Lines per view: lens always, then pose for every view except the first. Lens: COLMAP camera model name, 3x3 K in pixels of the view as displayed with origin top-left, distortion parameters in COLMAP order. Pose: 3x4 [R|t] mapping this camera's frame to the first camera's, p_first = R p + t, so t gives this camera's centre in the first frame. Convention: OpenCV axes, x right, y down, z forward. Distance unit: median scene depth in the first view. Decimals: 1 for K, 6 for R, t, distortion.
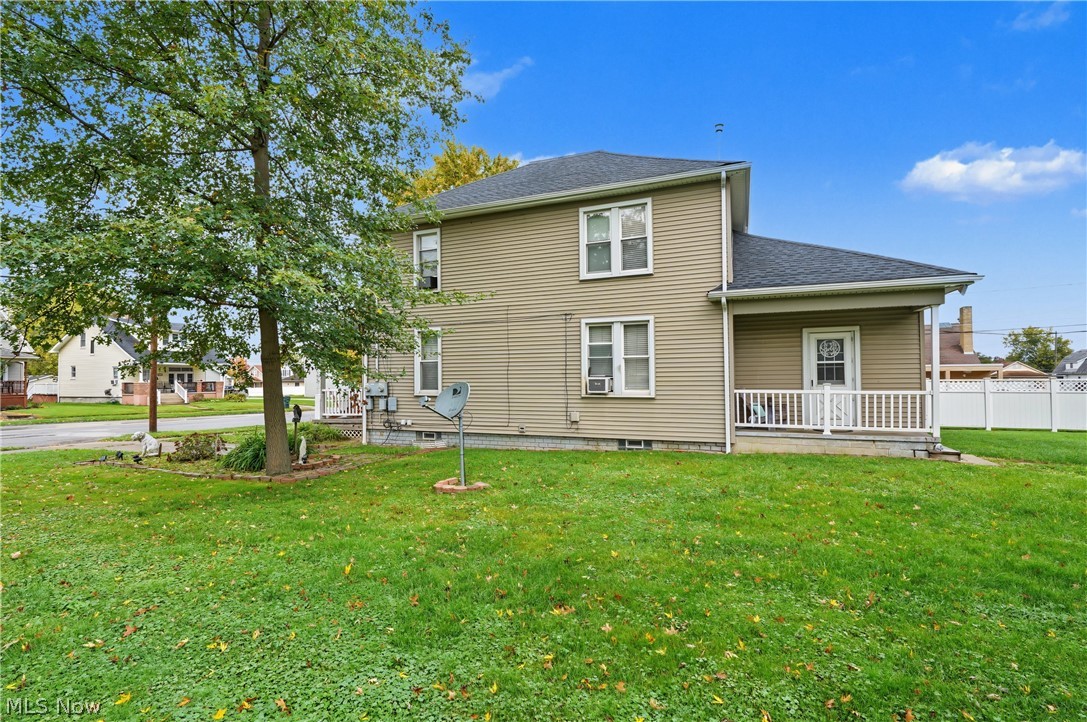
lens RADIAL K [[492.7, 0, 543.5], [0, 492.7, 364.0], [0, 0, 1]] dist [-0.002415, 0.000426]
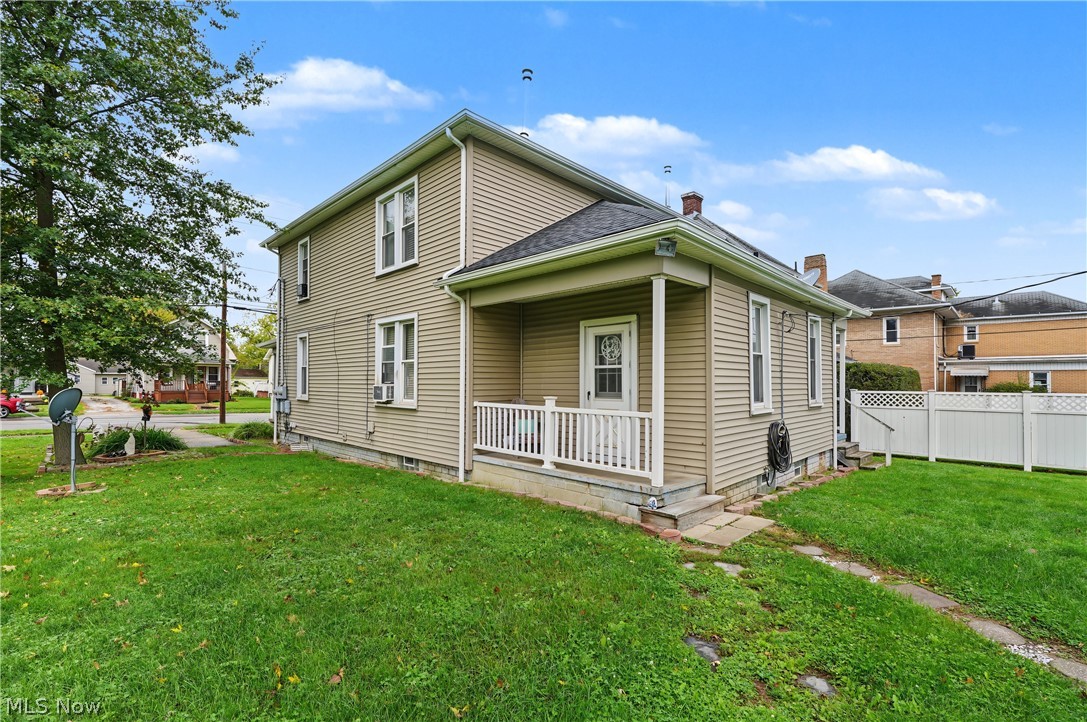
lens RADIAL K [[492.7, 0, 543.5], [0, 492.7, 364.0], [0, 0, 1]] dist [-0.002415, 0.000426]
pose [[0.924927, -0.005815, -0.380099, 0.756360], [0.005271, 0.999983, -0.002473, -0.006587], [0.380107, 0.000284, 0.924942, 0.298222]]
